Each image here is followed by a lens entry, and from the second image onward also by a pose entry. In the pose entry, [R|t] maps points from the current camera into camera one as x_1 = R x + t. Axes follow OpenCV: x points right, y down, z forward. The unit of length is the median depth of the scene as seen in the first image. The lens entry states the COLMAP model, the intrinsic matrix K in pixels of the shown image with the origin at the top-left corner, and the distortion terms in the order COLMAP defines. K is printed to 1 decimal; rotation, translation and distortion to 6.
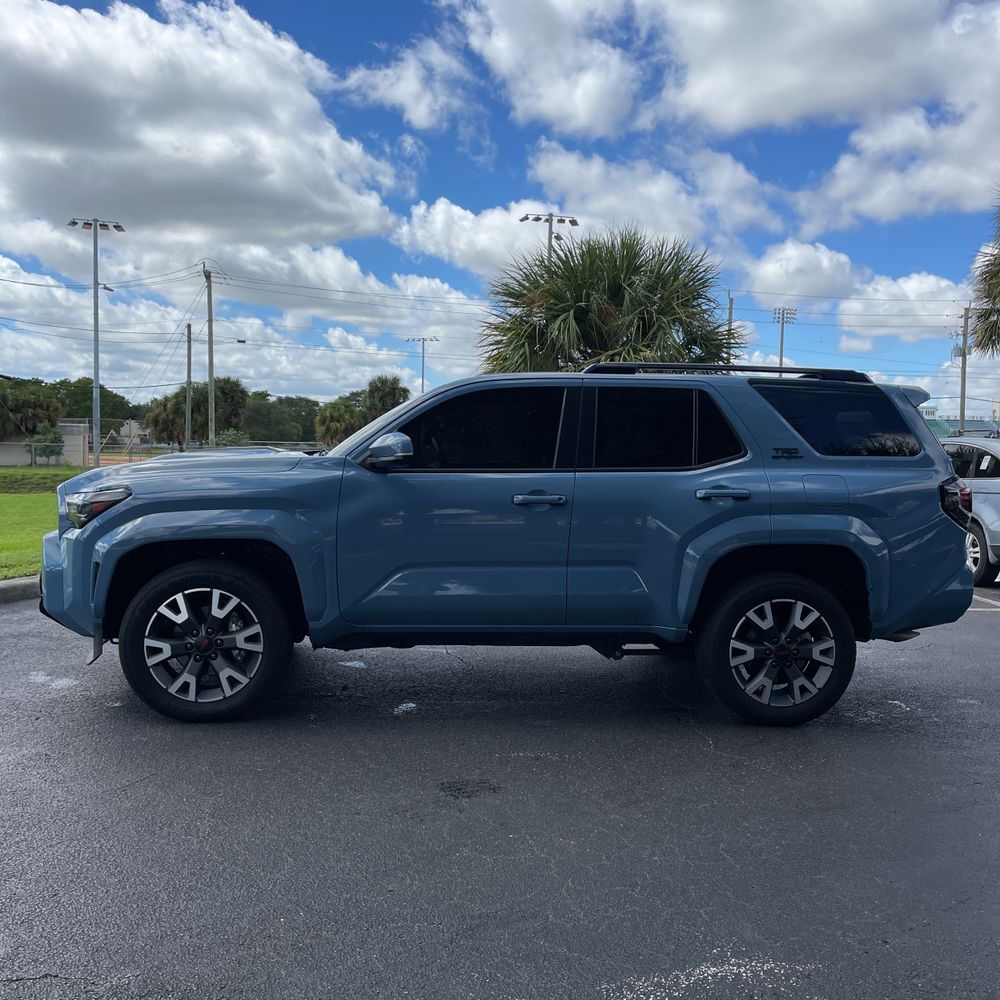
lens RADIAL K [[1027.0, 0, 492.3], [0, 1027.0, 481.6], [0, 0, 1]] dist [0.096375, -0.123971]
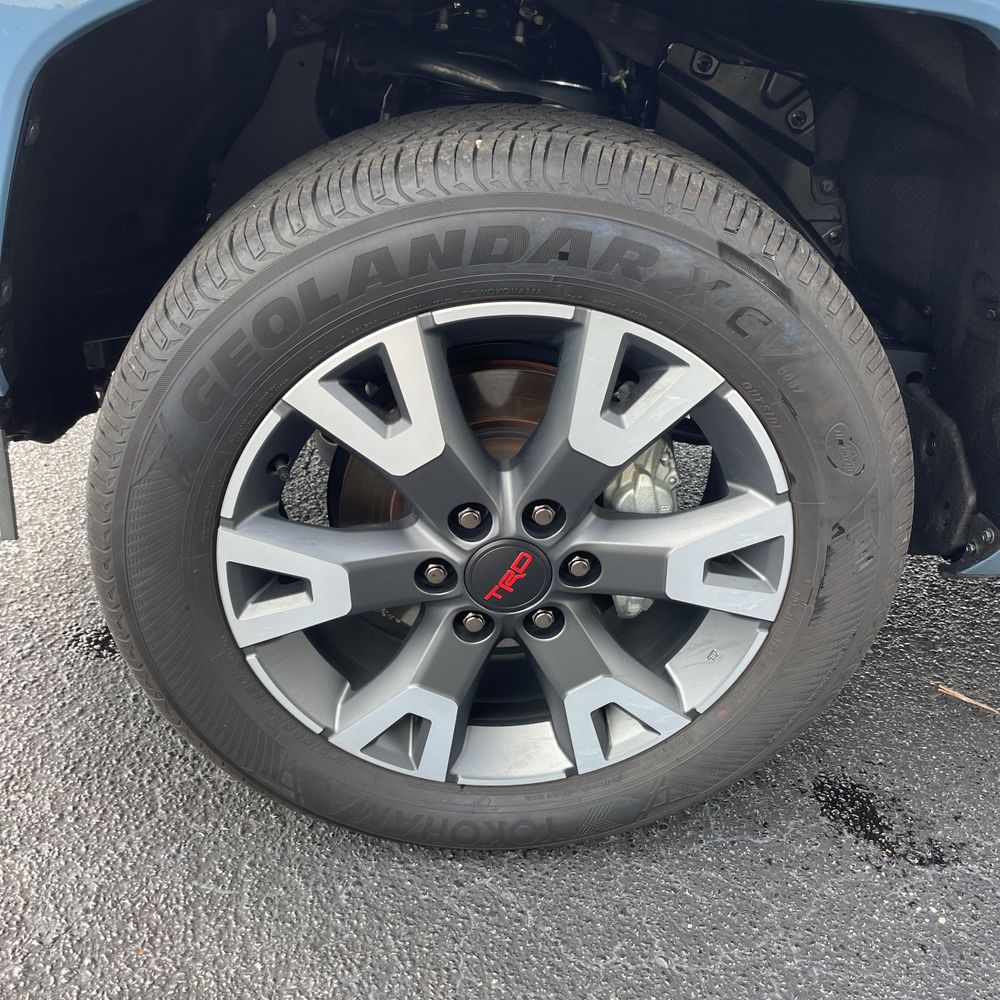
lens RADIAL K [[1020.9, 0, 499.0], [0, 1020.9, 513.0], [0, 0, 1]] dist [0.097715, -0.123108]
pose [[0.995772, 0.087582, 0.027688, -0.274359], [-0.090687, 0.889470, 0.447906, 0.055535], [0.014601, -0.448523, 0.893652, 0.791823]]
